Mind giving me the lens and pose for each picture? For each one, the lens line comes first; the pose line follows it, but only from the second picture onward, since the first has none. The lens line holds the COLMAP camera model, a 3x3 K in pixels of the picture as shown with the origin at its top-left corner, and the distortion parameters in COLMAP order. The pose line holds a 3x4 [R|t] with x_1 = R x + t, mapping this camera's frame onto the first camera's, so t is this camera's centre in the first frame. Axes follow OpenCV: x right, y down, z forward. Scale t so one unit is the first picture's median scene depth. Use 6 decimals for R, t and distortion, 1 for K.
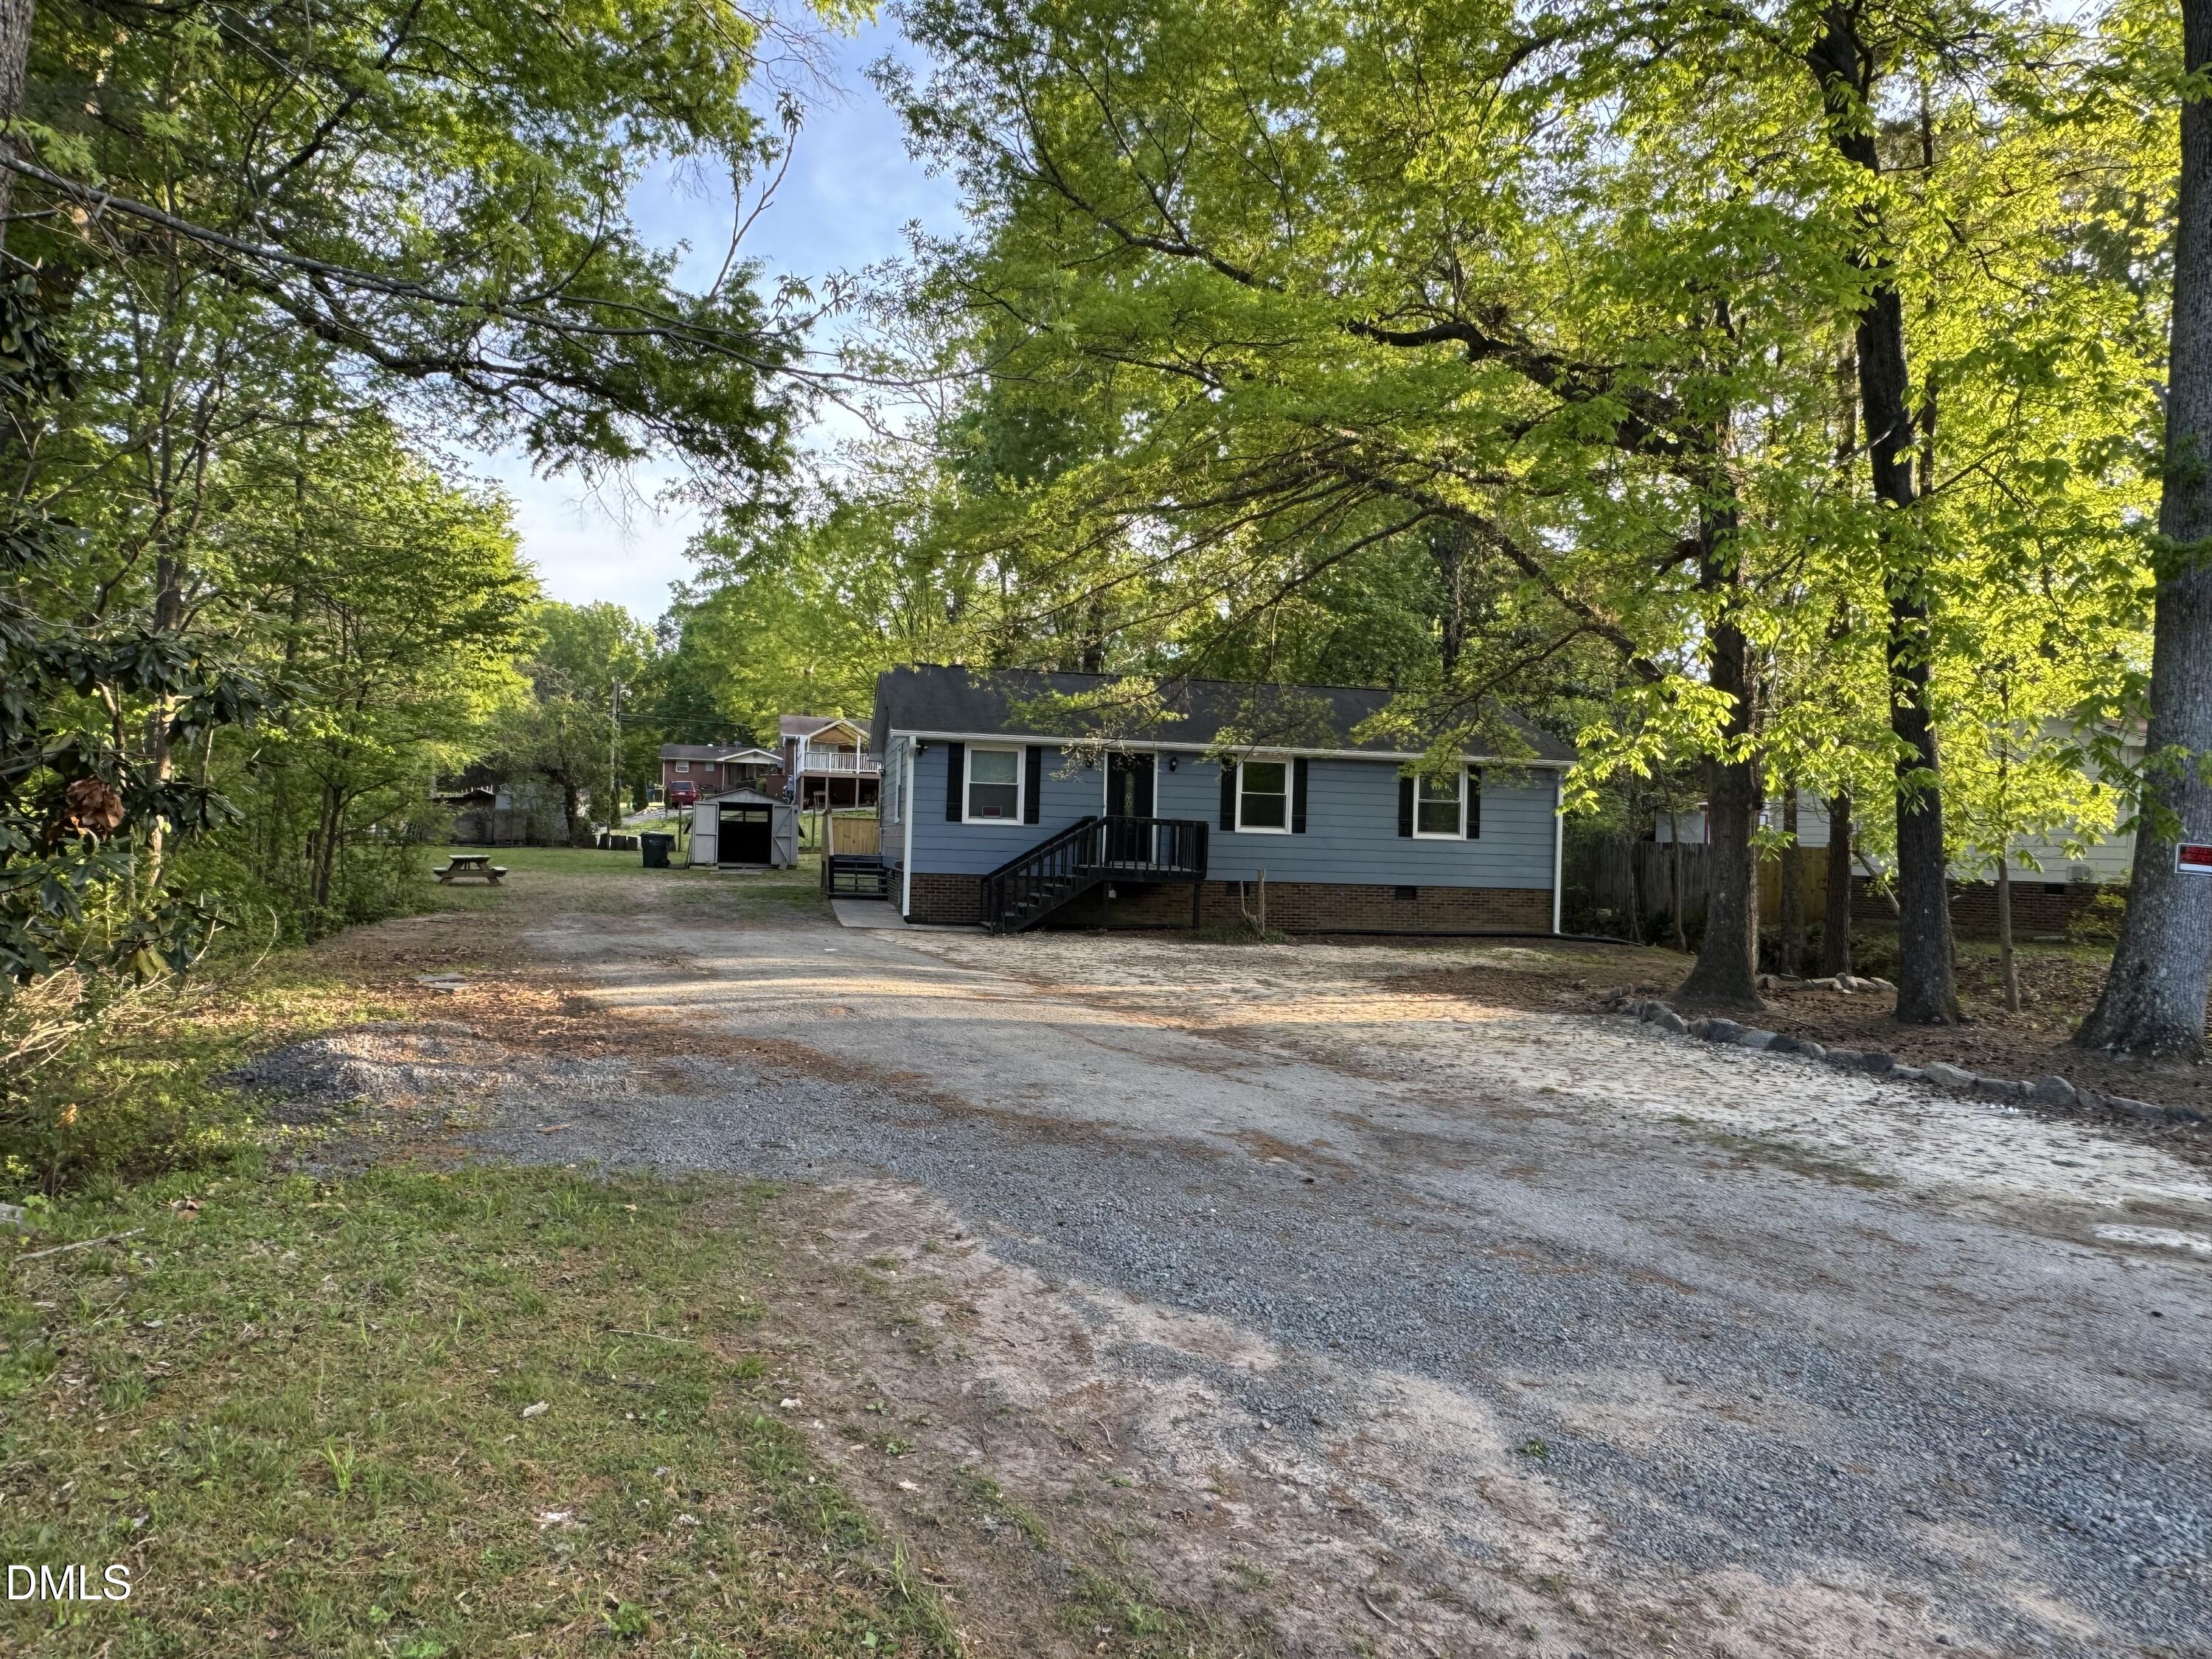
lens RADIAL K [[1393.6, 0, 1106.0], [0, 1393.6, 829.5], [0, 0, 1]] dist [-0.040320, -0.000973]
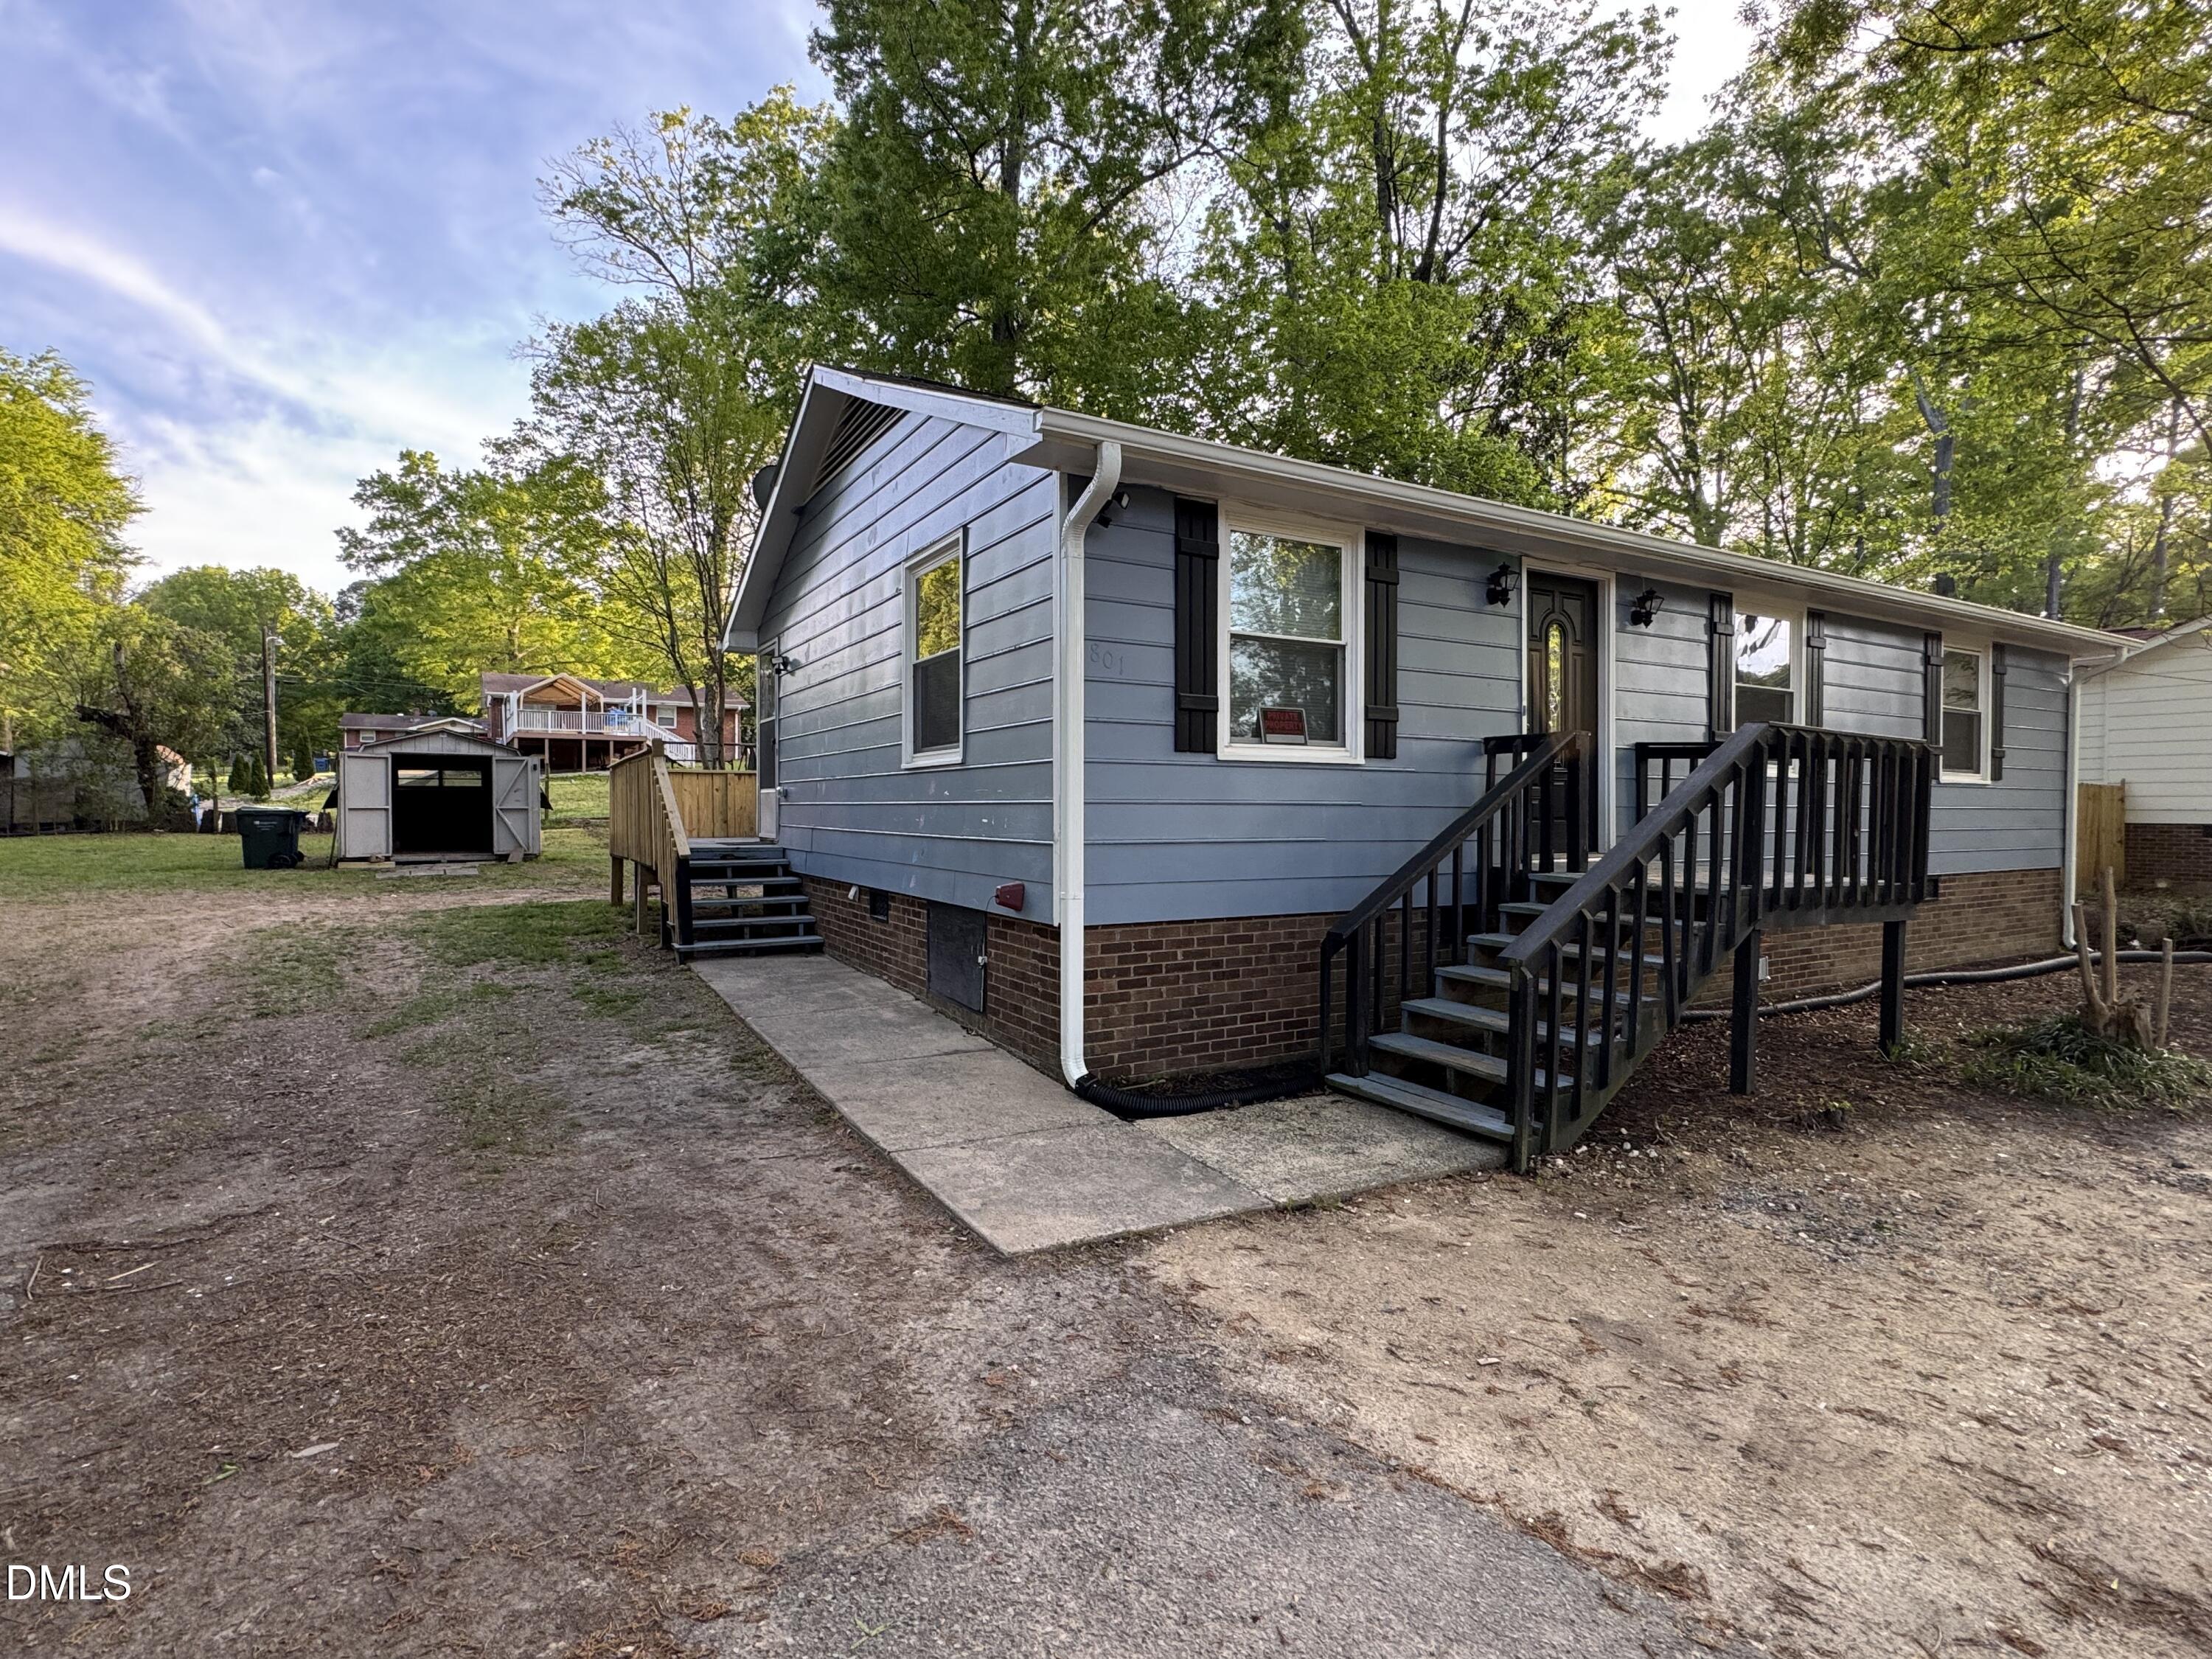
lens RADIAL K [[1110.6, 0, 1138.1], [0, 1110.6, 825.1], [0, 0, 1]] dist [-0.000823, 0.000257]
pose [[0.953898, -0.031188, 0.298505, -0.095364], [0.021188, 0.999102, 0.036678, 0.000374], [-0.299381, -0.028662, 0.953703, 0.369700]]
